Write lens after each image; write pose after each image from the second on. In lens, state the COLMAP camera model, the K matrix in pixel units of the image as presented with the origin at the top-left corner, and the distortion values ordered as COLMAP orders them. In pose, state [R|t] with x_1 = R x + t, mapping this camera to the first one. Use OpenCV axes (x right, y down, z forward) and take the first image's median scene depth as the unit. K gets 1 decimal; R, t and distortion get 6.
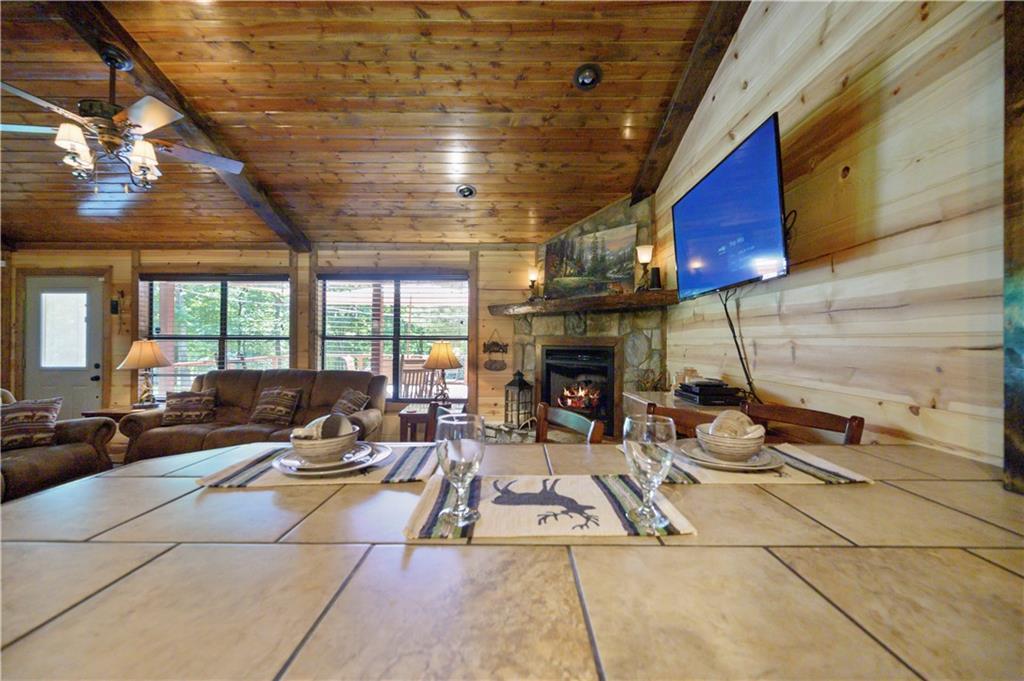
lens RADIAL K [[411.9, 0, 508.0], [0, 411.9, 337.5], [0, 0, 1]] dist [0.002637, -0.000179]
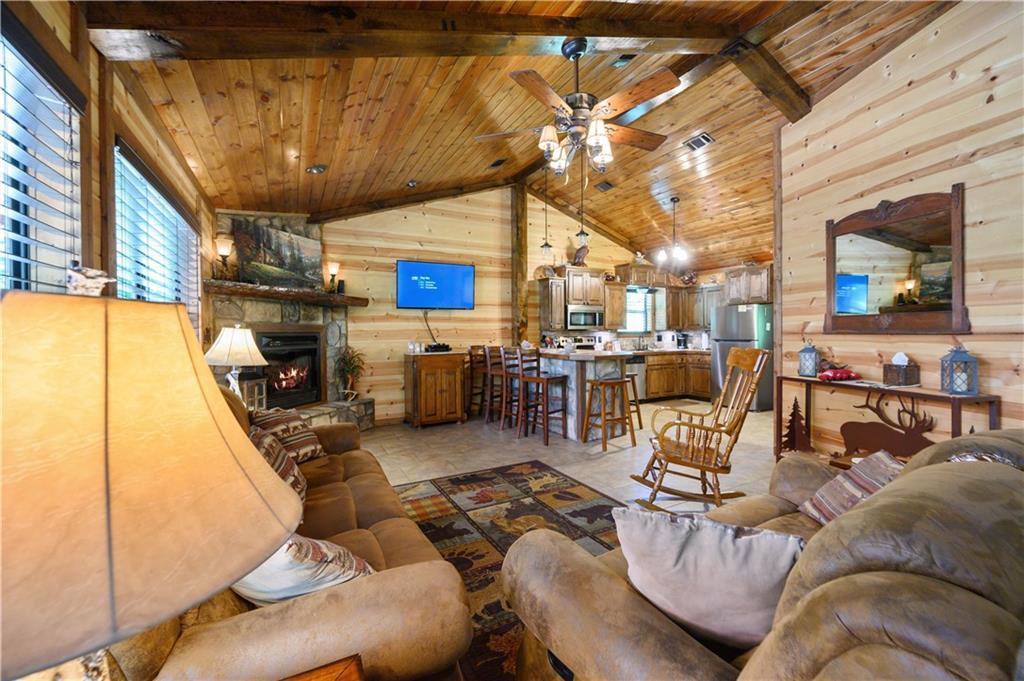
lens RADIAL K [[411.9, 0, 512.9], [0, 411.9, 337.6], [0, 0, 1]] dist [0.002637, -0.000179]
pose [[-0.473846, -0.014524, 0.880488, -1.256042], [-0.004047, 0.999889, 0.014316, 0.018023], [-0.880598, 0.003221, -0.473852, 1.148722]]
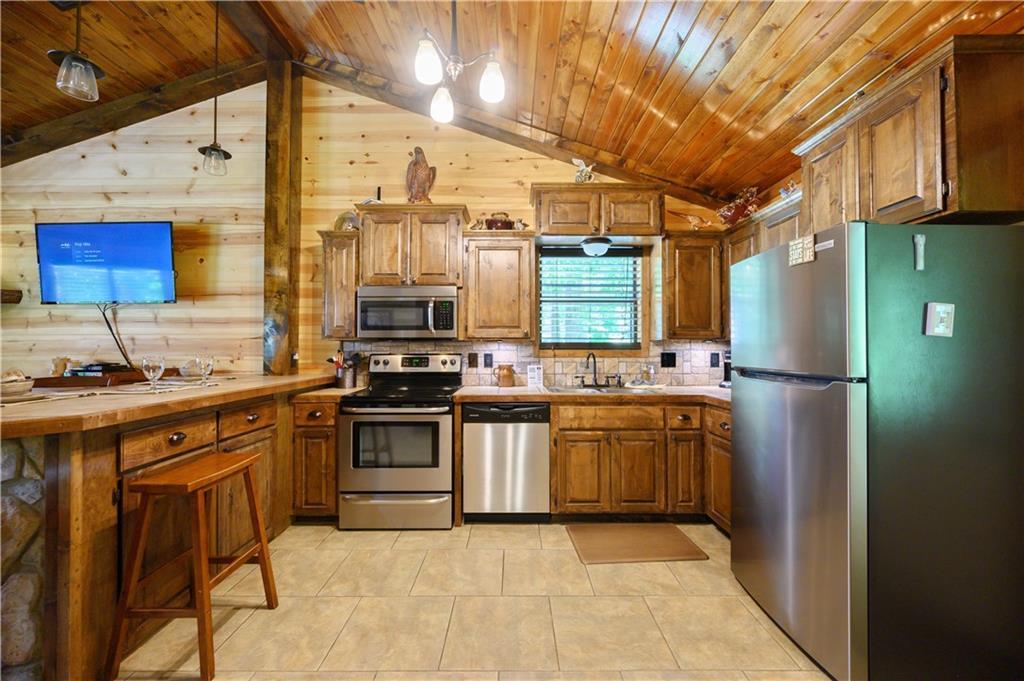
lens RADIAL K [[411.9, 0, 507.5], [0, 411.9, 337.3], [0, 0, 1]] dist [0.002637, -0.000179]
pose [[0.023582, 0.011164, 0.999660, -0.600402], [-0.006546, 0.999918, -0.011012, 0.012092], [-0.999700, -0.006284, 0.023653, -0.312096]]
